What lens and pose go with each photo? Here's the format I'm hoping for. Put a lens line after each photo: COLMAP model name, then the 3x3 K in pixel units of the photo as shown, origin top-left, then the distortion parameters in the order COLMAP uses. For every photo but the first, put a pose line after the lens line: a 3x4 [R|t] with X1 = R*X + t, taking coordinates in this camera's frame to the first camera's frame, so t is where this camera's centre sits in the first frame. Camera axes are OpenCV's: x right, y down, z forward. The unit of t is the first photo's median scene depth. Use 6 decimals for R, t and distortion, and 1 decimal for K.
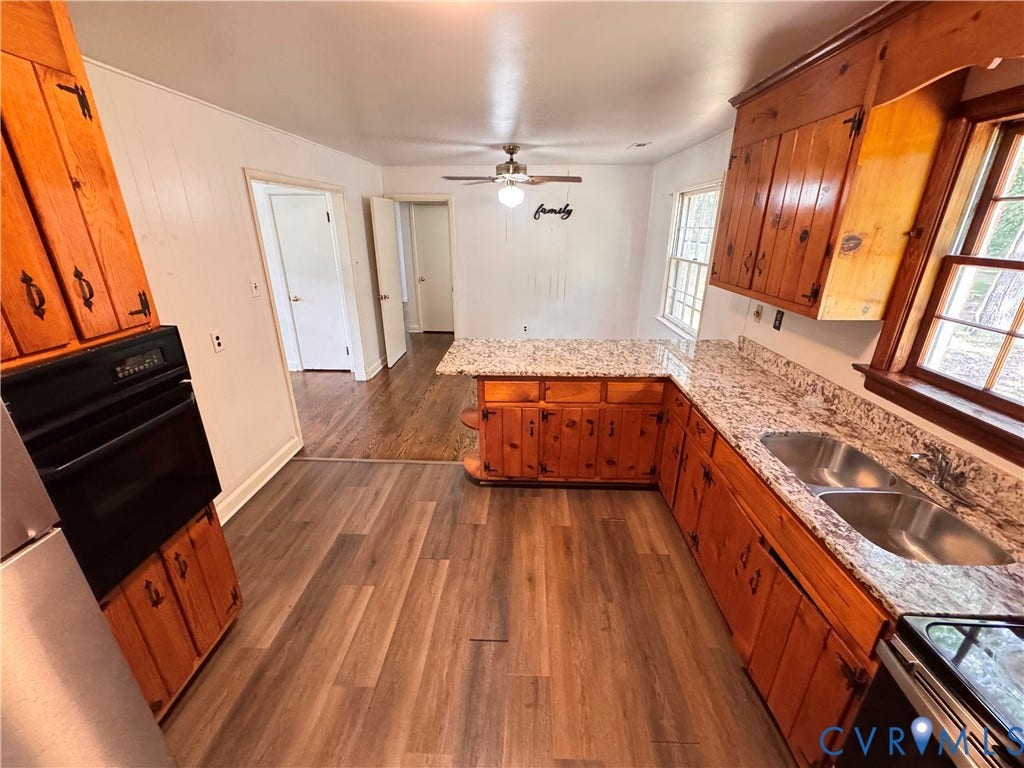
lens RADIAL K [[418.5, 0, 511.8], [0, 418.5, 383.4], [0, 0, 1]] dist [0.000334, 0.000078]
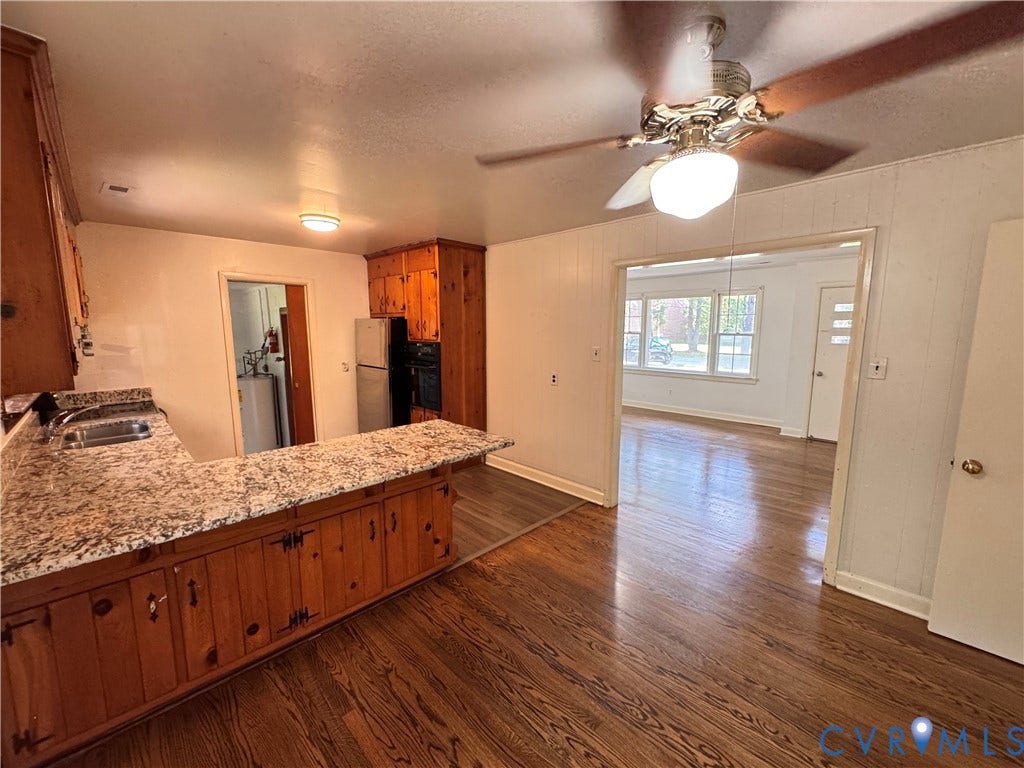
lens RADIAL K [[418.5, 0, 511.2], [0, 418.5, 381.7], [0, 0, 1]] dist [0.000334, 0.000078]
pose [[-0.688516, 0.096588, -0.718760, 0.497598], [-0.257196, 0.894151, 0.366531, -0.589225], [0.678082, 0.437225, -0.590795, 1.725894]]
